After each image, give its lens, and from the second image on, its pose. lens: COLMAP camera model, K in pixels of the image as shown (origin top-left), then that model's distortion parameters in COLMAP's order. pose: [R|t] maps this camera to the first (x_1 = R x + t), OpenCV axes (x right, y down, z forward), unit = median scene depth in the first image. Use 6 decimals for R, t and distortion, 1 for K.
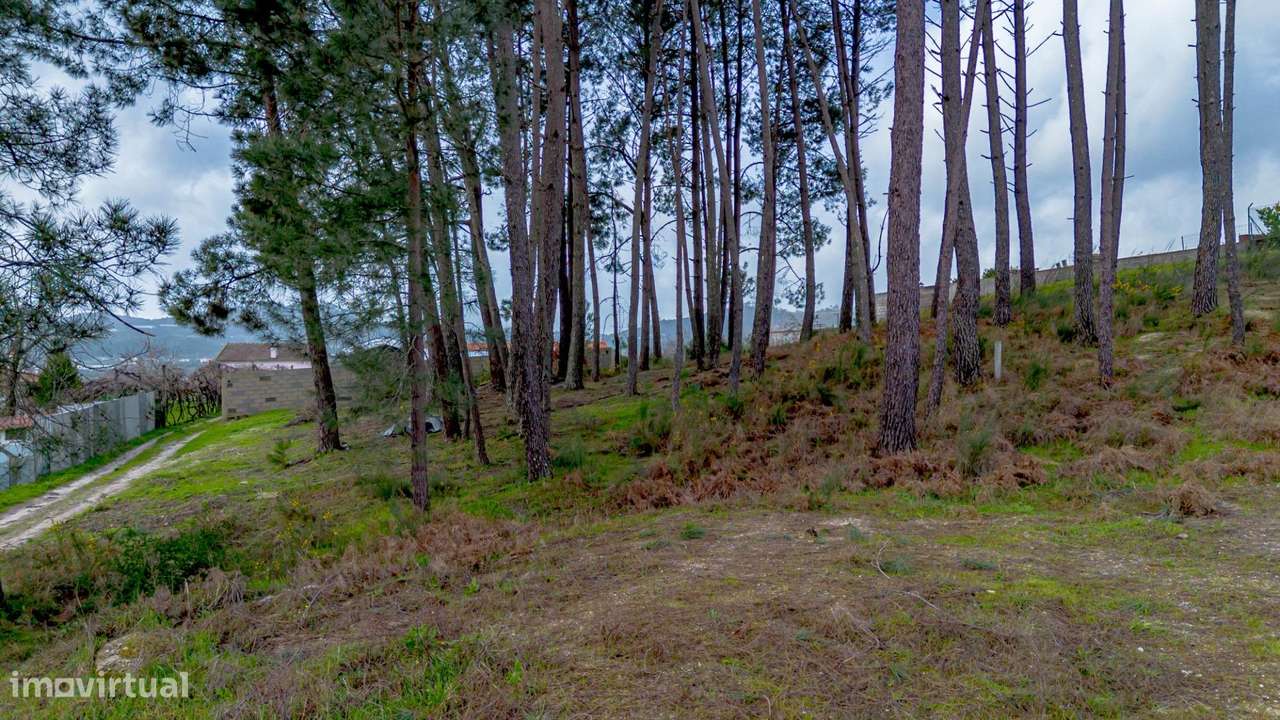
lens RADIAL K [[904.1, 0, 640.0], [0, 904.1, 360.0], [0, 0, 1]] dist [0.075237, -0.066588]
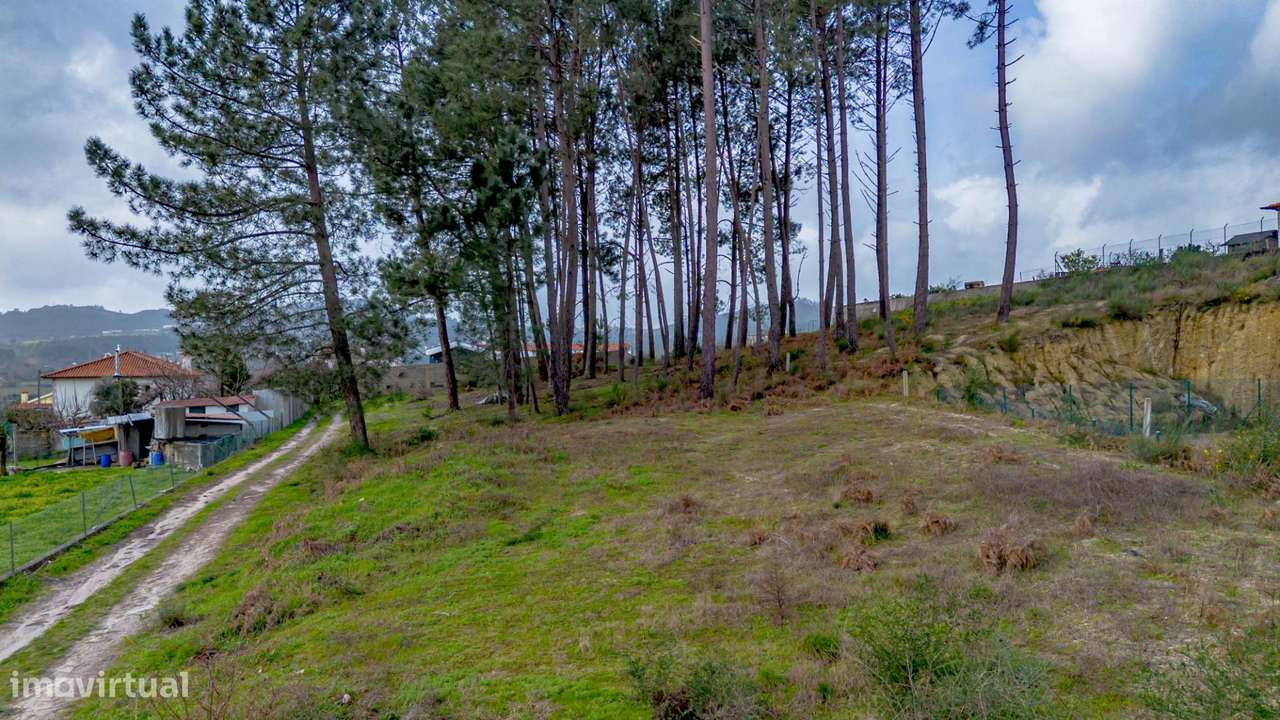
lens RADIAL K [[906.3, 0, 639.2], [0, 906.3, 355.1], [0, 0, 1]] dist [0.072865, -0.067083]
pose [[0.998822, -0.001178, -0.048520, 0.094843], [0.001195, 0.999999, 0.000332, -0.010045], [0.048519, -0.000389, 0.998822, -0.619607]]
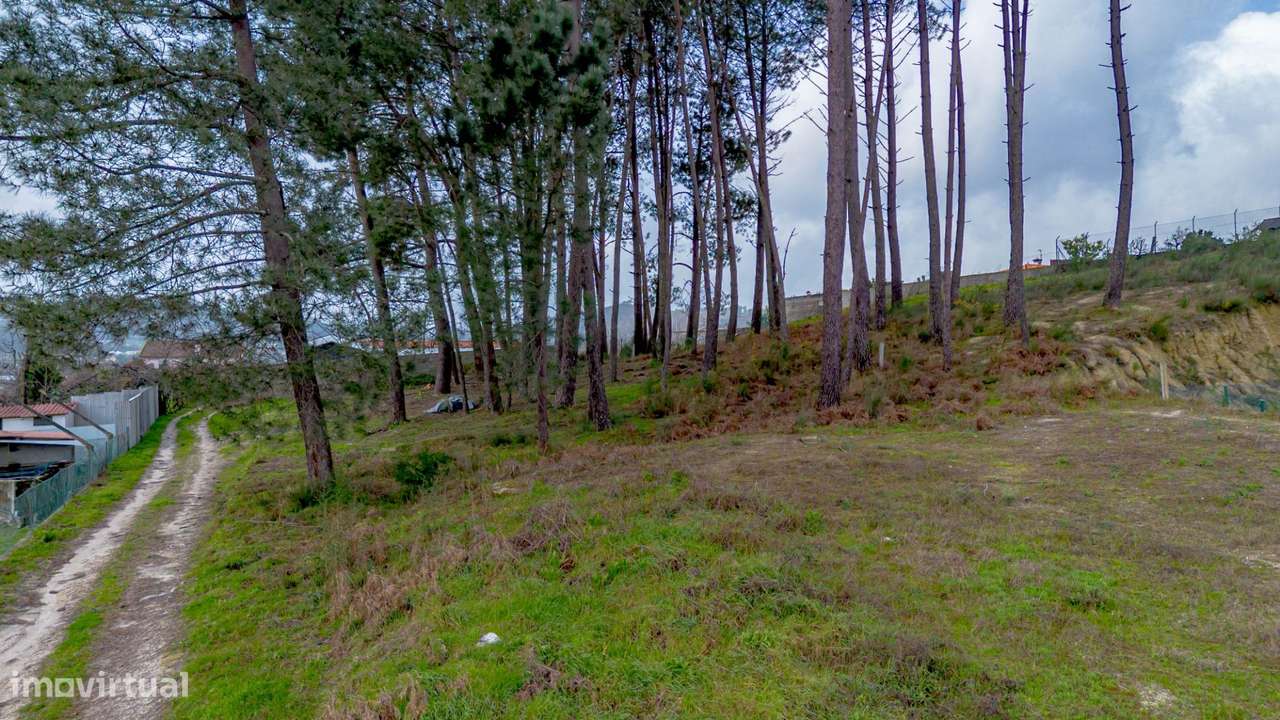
lens RADIAL K [[906.3, 0, 639.2], [0, 906.3, 355.1], [0, 0, 1]] dist [0.072865, -0.067083]
pose [[0.991294, 0.001082, 0.131661, -0.126092], [-0.000681, 0.999995, -0.003084, 0.003692], [-0.131664, 0.002967, 0.991290, -0.273418]]
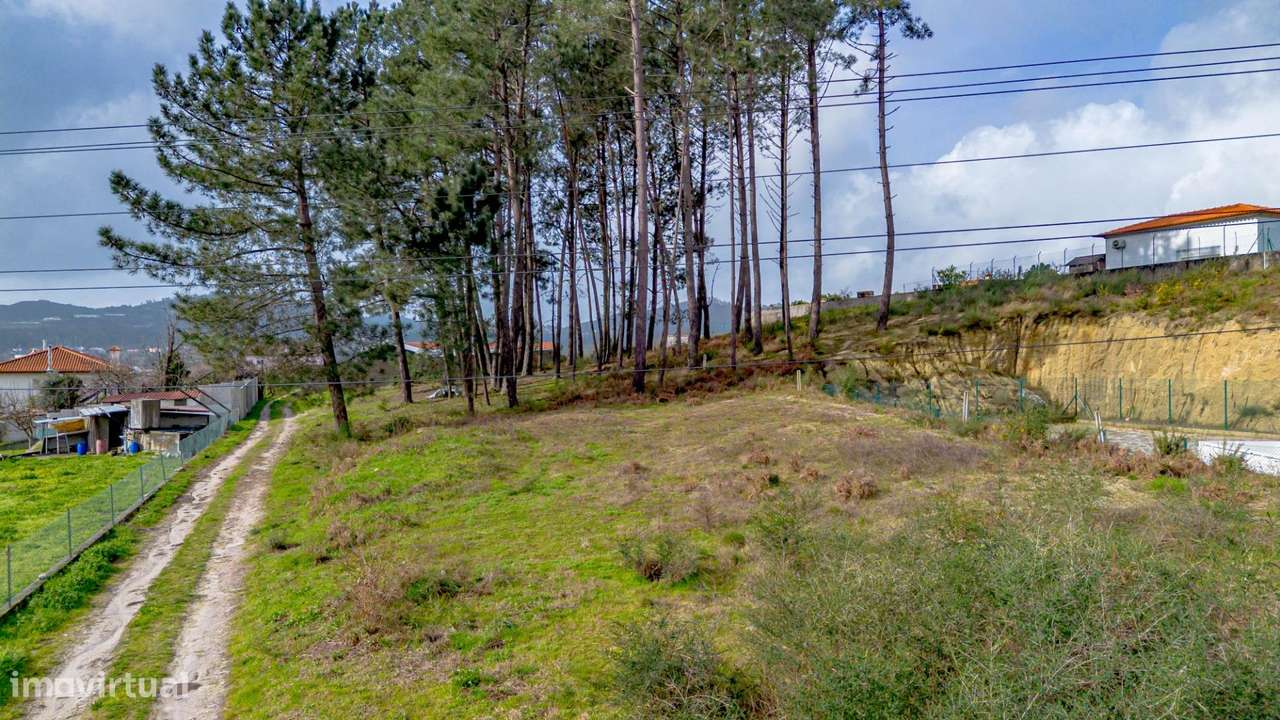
lens RADIAL K [[906.3, 0, 639.2], [0, 906.3, 355.1], [0, 0, 1]] dist [0.072865, -0.067083]
pose [[0.998790, 0.005733, 0.048845, 0.062233], [-0.005857, 0.999980, 0.002400, -0.013983], [-0.048830, -0.002683, 0.998803, -0.814768]]
